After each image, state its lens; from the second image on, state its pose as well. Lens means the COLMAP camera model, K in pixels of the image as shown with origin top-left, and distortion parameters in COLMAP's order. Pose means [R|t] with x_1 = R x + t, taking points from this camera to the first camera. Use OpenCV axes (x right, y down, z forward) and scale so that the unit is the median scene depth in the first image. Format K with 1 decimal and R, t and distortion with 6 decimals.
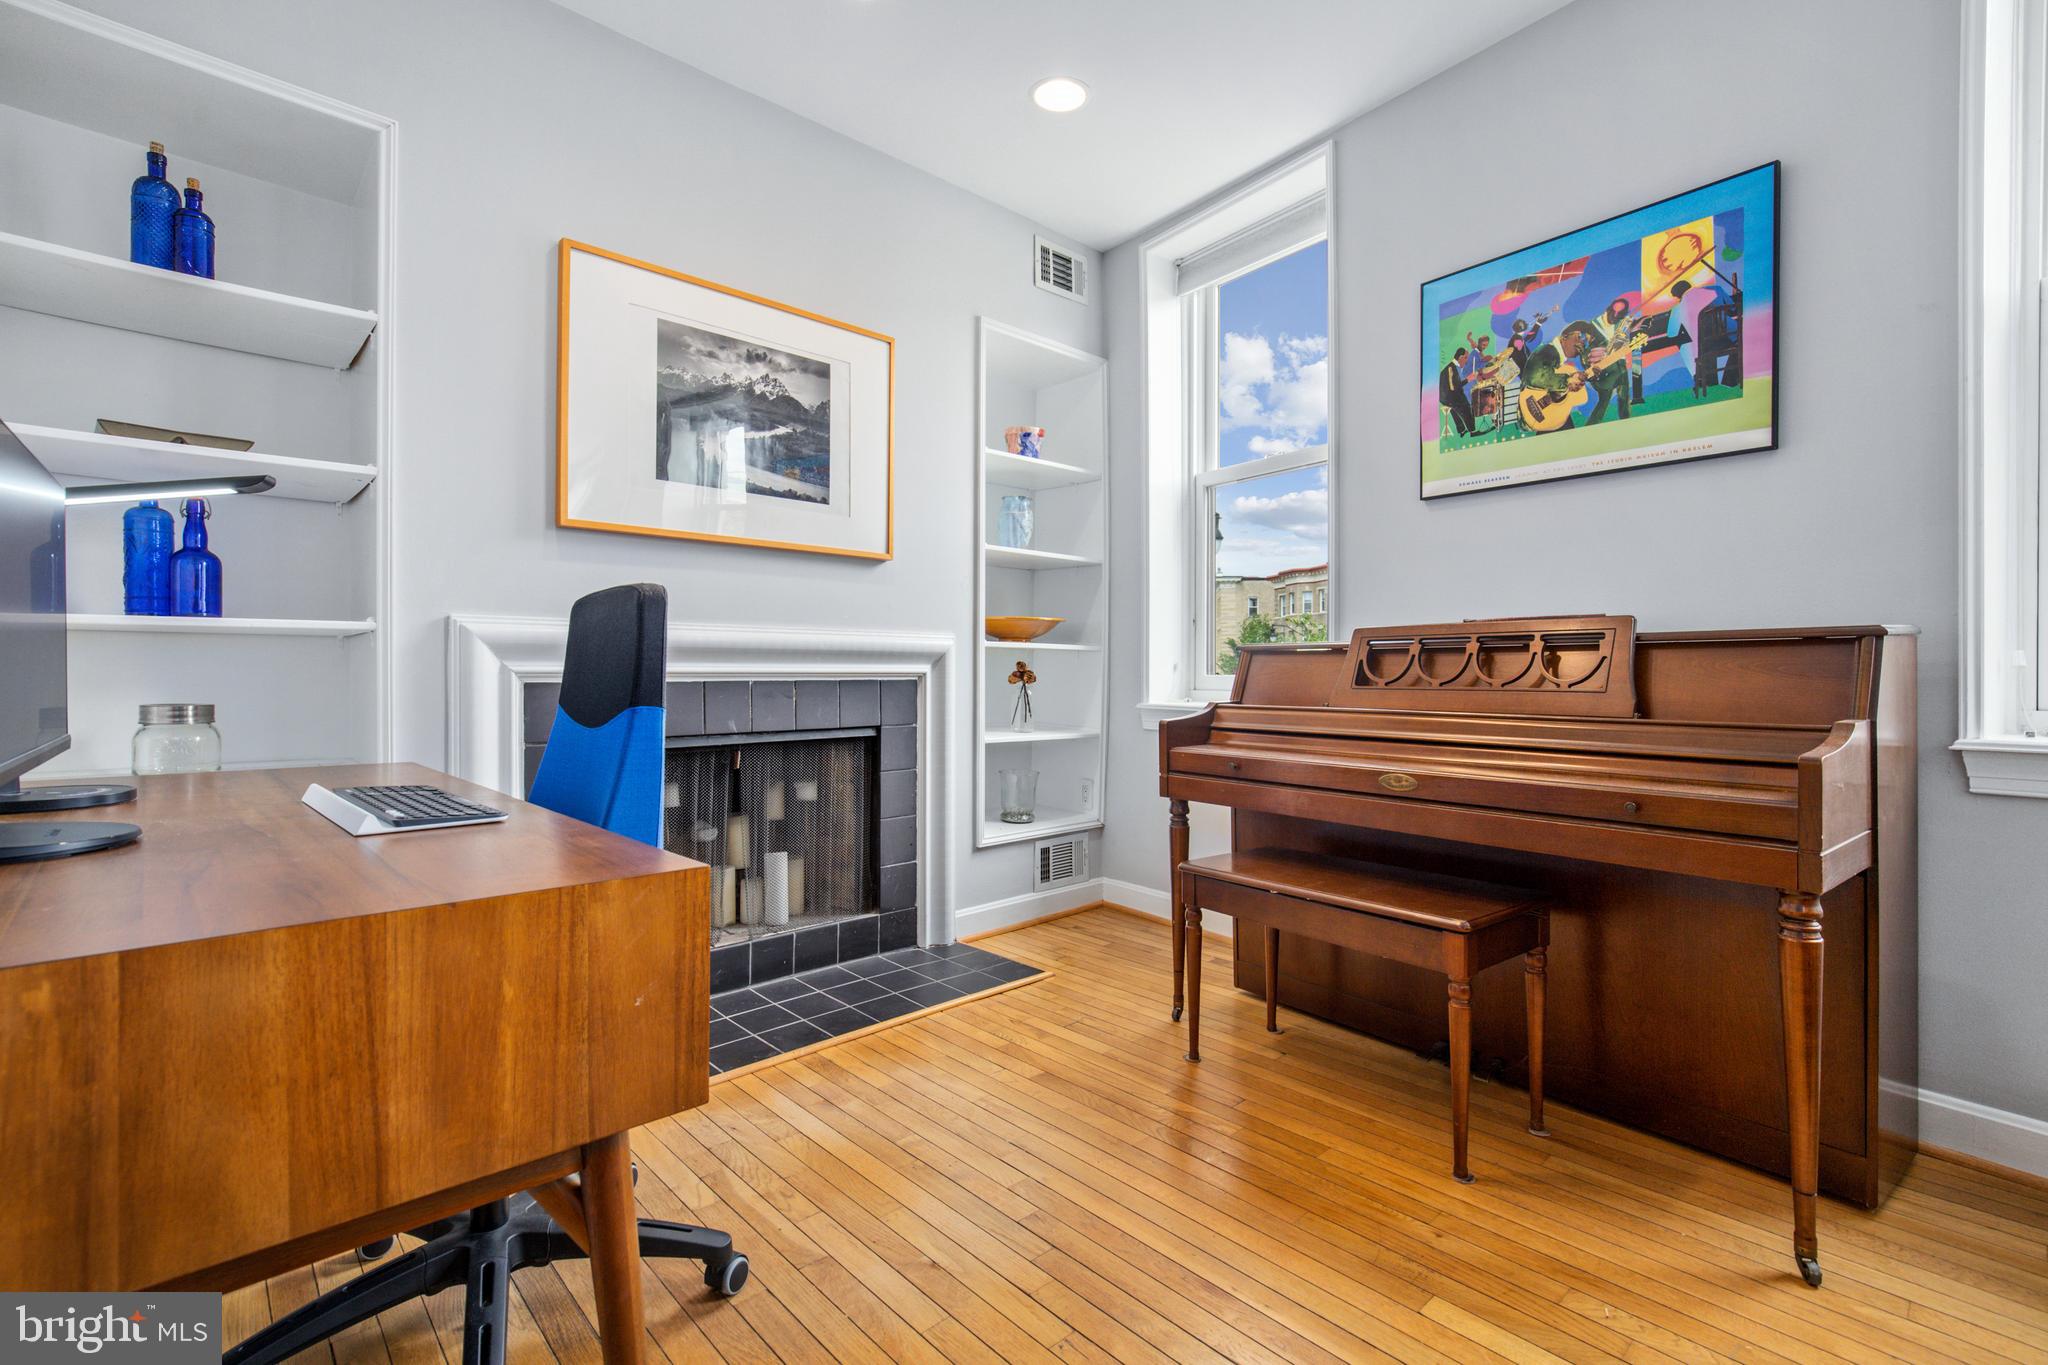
lens RADIAL K [[930.1, 0, 1008.7], [0, 930.1, 675.4], [0, 0, 1]] dist [-0.014451, 0.001248]
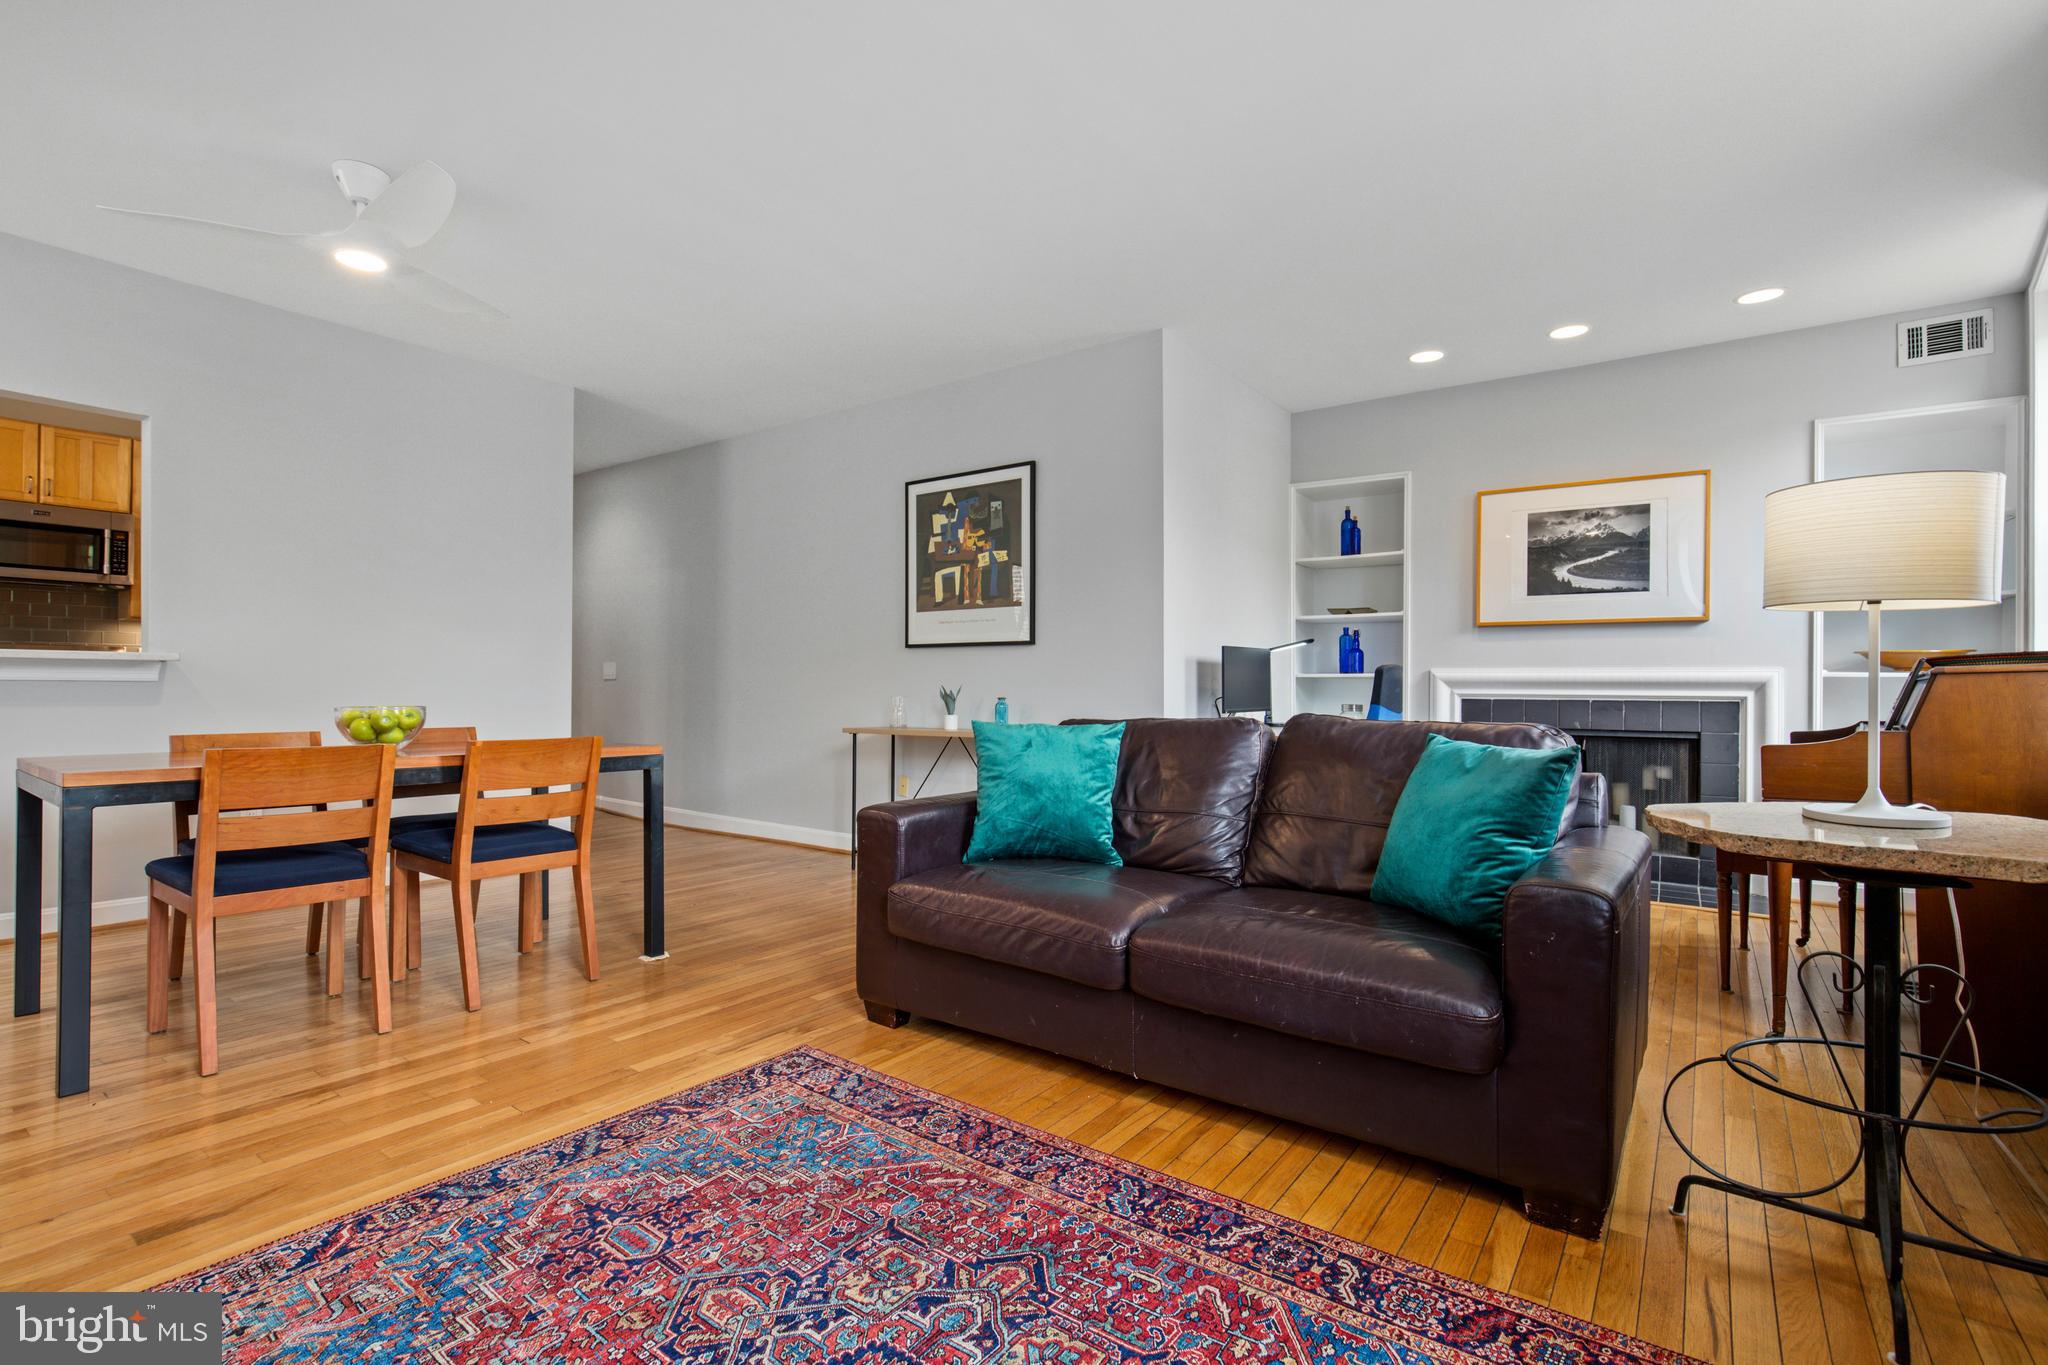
lens RADIAL K [[943.1, 0, 1022.3], [0, 943.1, 685.6], [0, 0, 1]] dist [-0.006018, 0.000178]
pose [[0.208984, -0.002371, -0.977916, 1.431380], [-0.010133, 0.999938, -0.004590, -0.002586], [0.977867, 0.010869, 0.208947, -0.487539]]
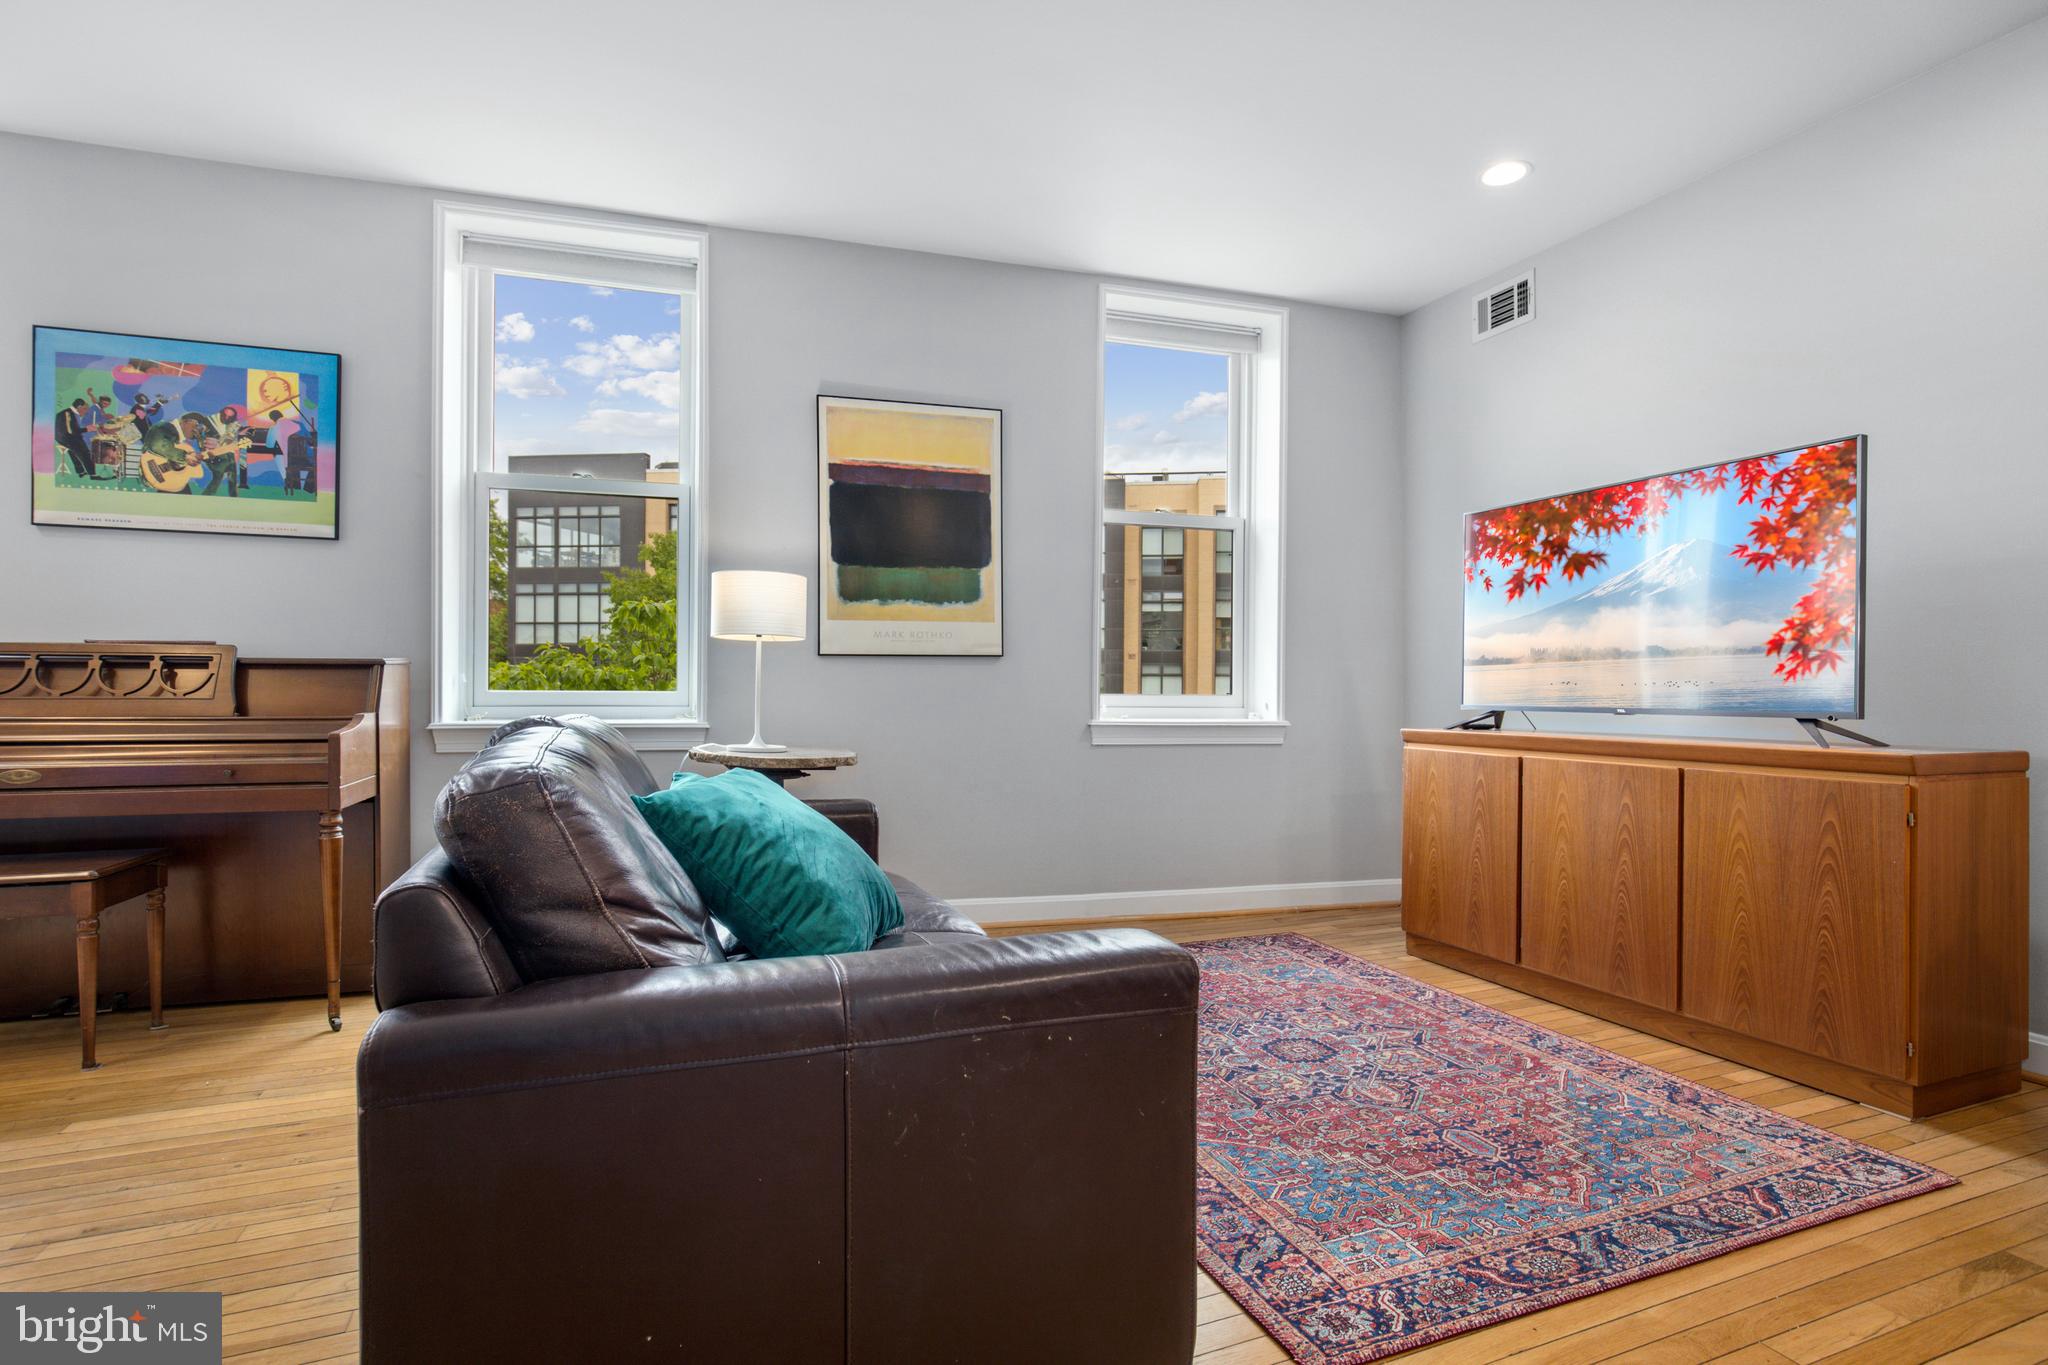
lens RADIAL K [[992.9, 0, 1018.4], [0, 992.9, 688.4], [0, 0, 1]] dist [-0.012040, 0.008554]
pose [[0.331181, 0.000862, 0.943567, -0.297736], [-0.002188, 0.999998, -0.000146, -0.000498], [-0.943565, -0.002016, 0.331182, -0.529036]]
